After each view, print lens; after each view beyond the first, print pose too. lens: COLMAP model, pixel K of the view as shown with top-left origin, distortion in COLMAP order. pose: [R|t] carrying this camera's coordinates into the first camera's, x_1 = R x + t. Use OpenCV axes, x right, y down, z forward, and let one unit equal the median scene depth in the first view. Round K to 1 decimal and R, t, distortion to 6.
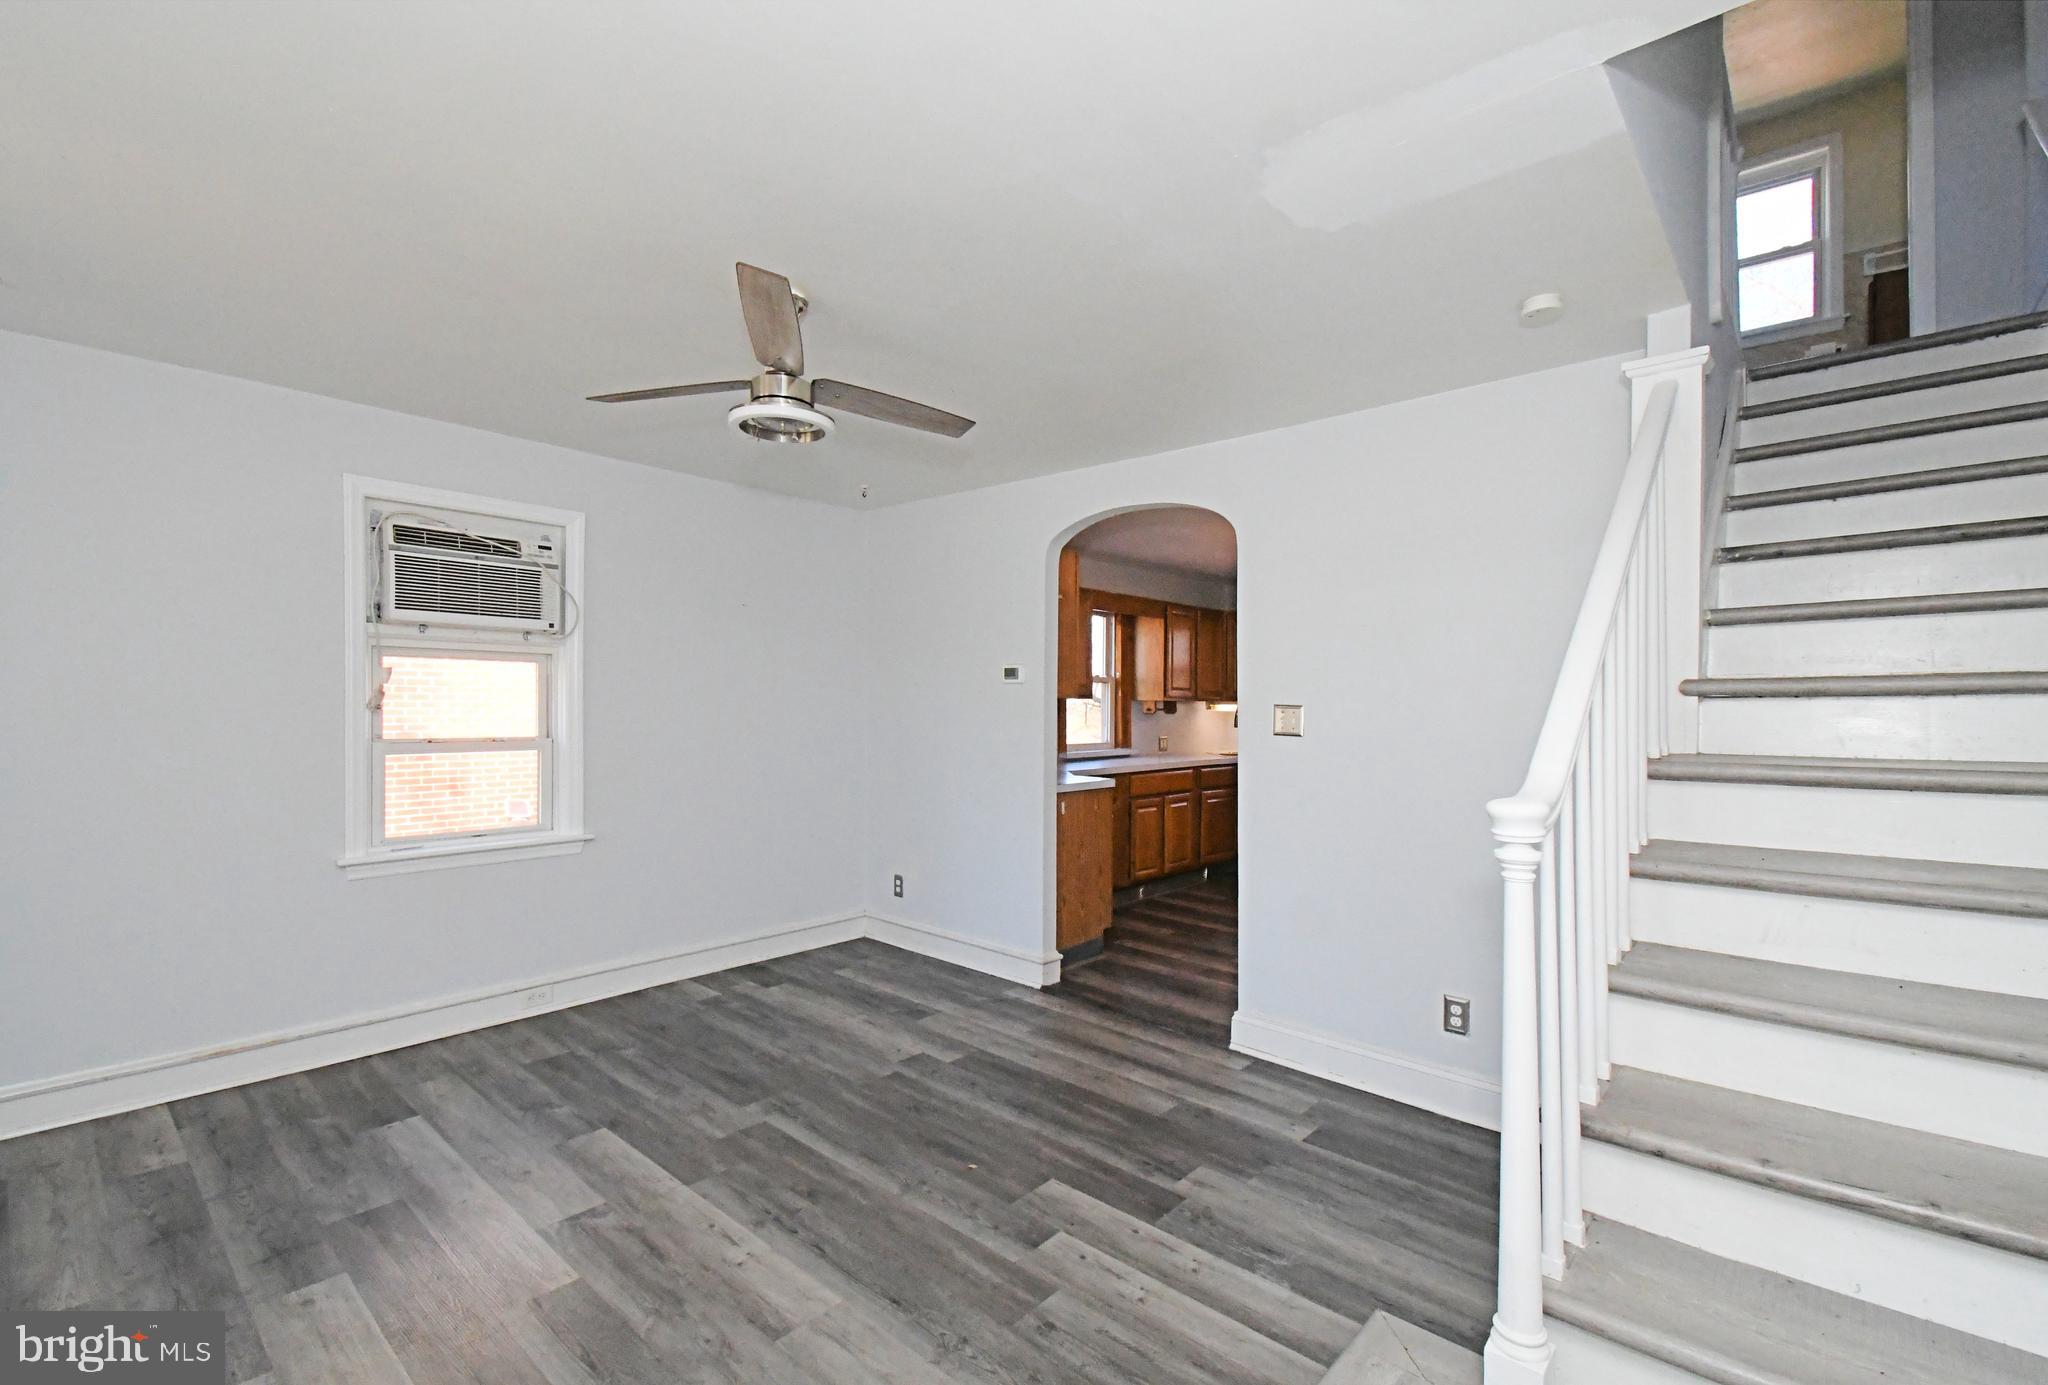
lens RADIAL K [[933.2, 0, 1012.8], [0, 933.2, 687.1], [0, 0, 1]] dist [0.021914, -0.014778]
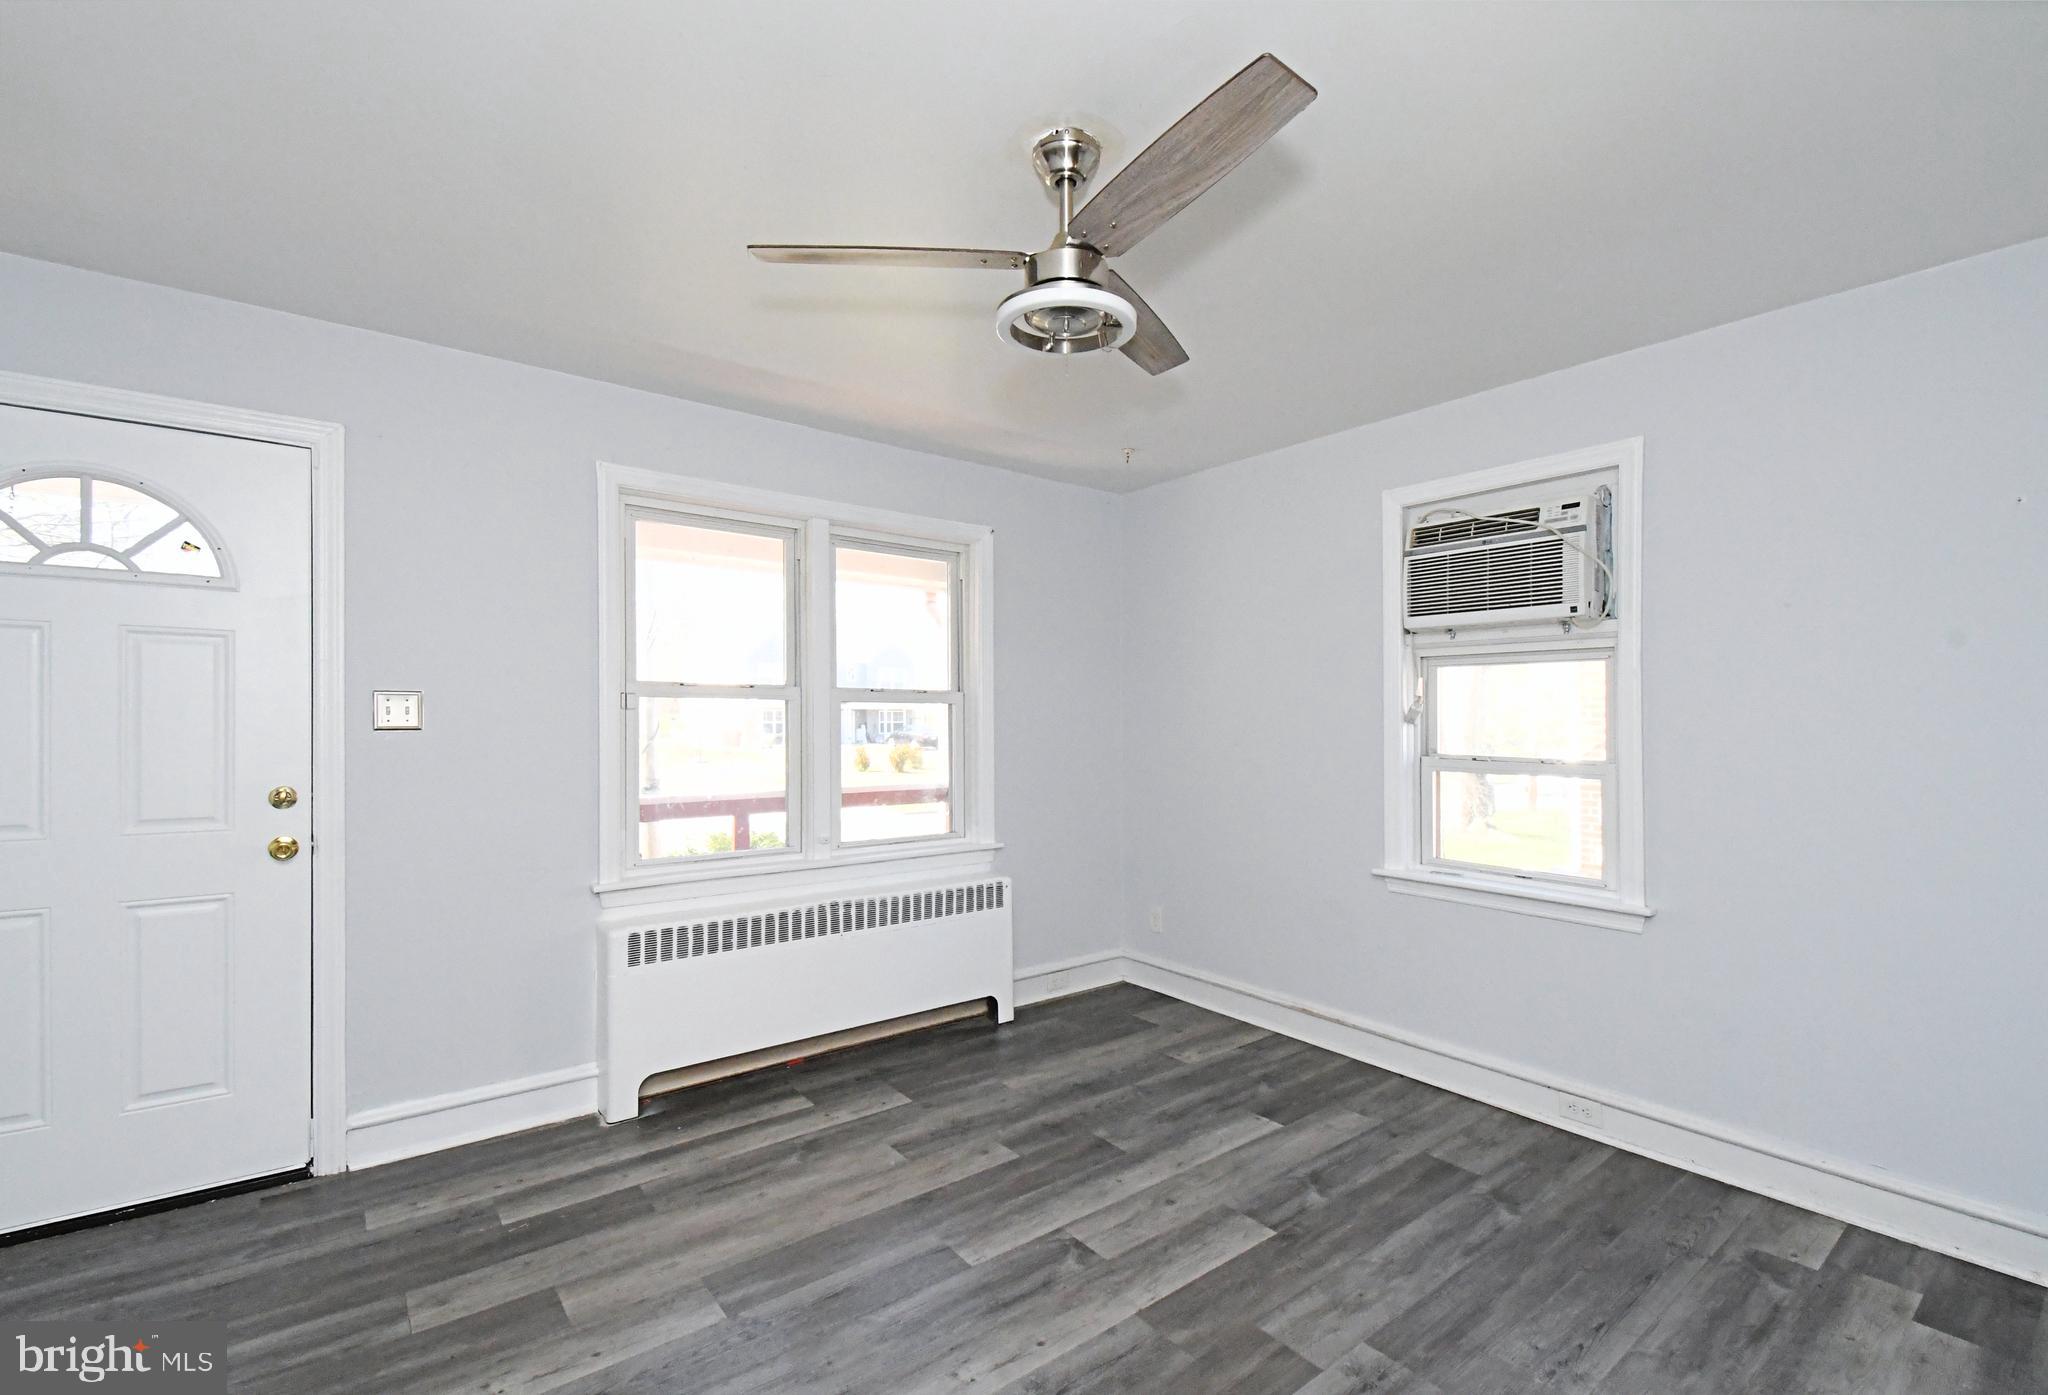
lens RADIAL K [[899.3, 0, 1023.6], [0, 899.3, 723.2], [0, 0, 1]] dist [0.001679, -0.000428]
pose [[-0.181662, -0.006189, -0.983342, 0.306805], [0.006251, 0.999953, -0.007448, 0.028545], [0.983341, -0.007500, -0.181615, 0.769151]]
